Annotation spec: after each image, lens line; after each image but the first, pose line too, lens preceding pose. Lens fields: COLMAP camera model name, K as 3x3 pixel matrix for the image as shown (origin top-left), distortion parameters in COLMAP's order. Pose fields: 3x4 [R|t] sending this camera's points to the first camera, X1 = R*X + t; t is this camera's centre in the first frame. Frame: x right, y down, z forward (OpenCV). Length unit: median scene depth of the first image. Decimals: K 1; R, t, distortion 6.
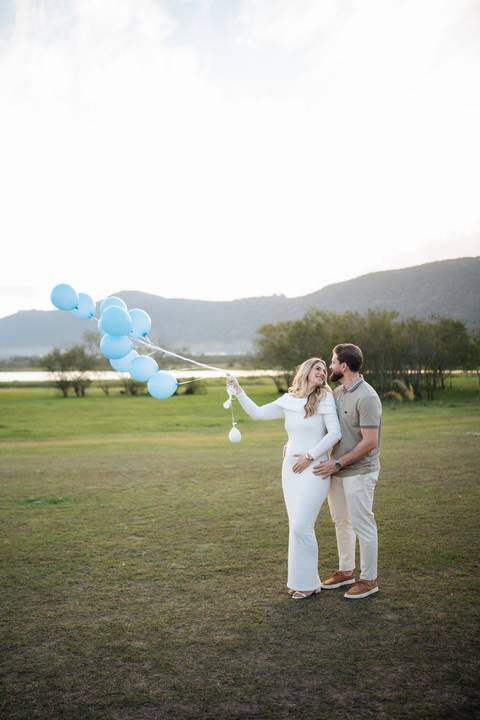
lens RADIAL K [[699.0, 0, 240.0], [0, 699.0, 360.0], [0, 0, 1]] dist [-0.195457, 0.252896]
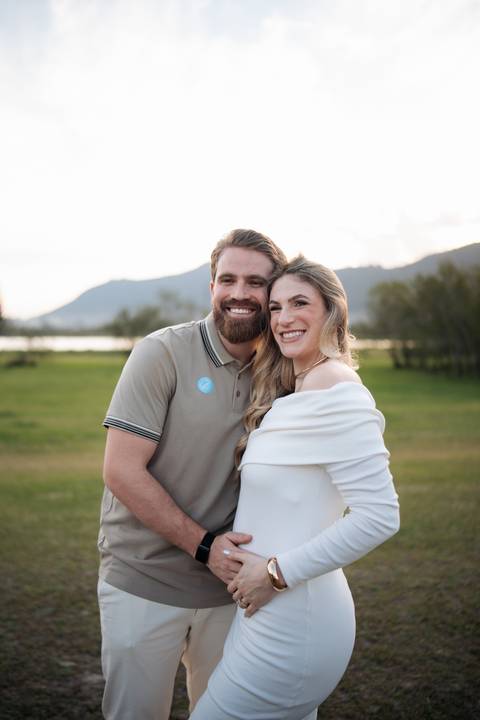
lens RADIAL K [[704.4, 0, 240.0], [0, 704.4, 360.0], [0, 0, 1]] dist [-0.197331, 0.260213]
pose [[0.991333, 0.018752, -0.130025, -0.024162], [-0.013375, 0.999024, 0.042109, 0.008285], [0.130688, -0.040005, 0.990616, 0.230062]]
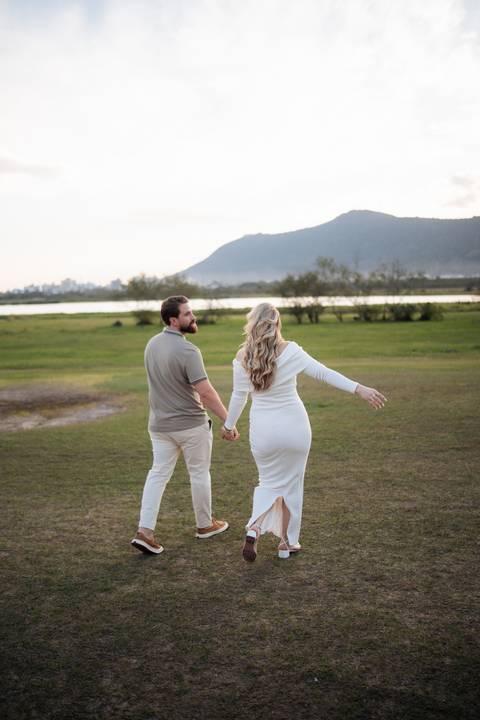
lens RADIAL K [[741.9, 0, 244.9], [0, 741.9, 359.5], [0, 0, 1]] dist [-0.201834, 0.275431]
pose [[0.952036, 0.014062, -0.305663, 0.002401], [0.017235, 0.994893, 0.099452, -0.003646], [0.305500, -0.099950, 0.946932, -0.065883]]
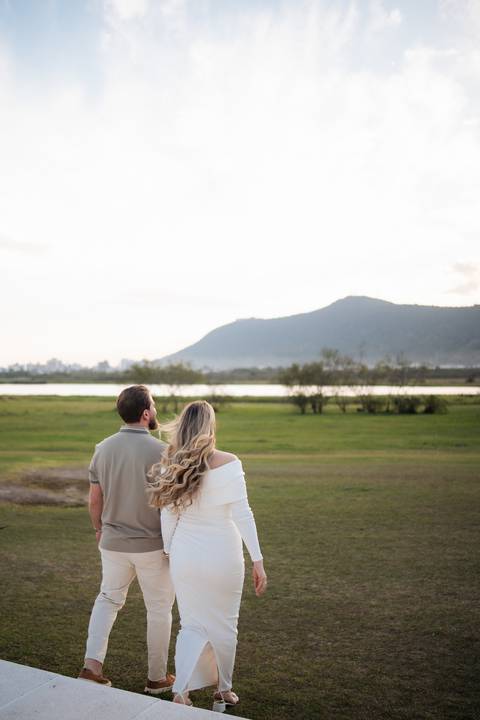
lens RADIAL K [[777.7, 0, 227.0], [0, 777.7, 385.7], [0, 0, 1]] dist [-0.178521, 0.302917]
pose [[0.949369, 0.015556, -0.313777, -0.005745], [-0.009873, 0.999757, 0.019692, -0.010297], [0.314007, -0.015597, 0.949293, -0.136502]]
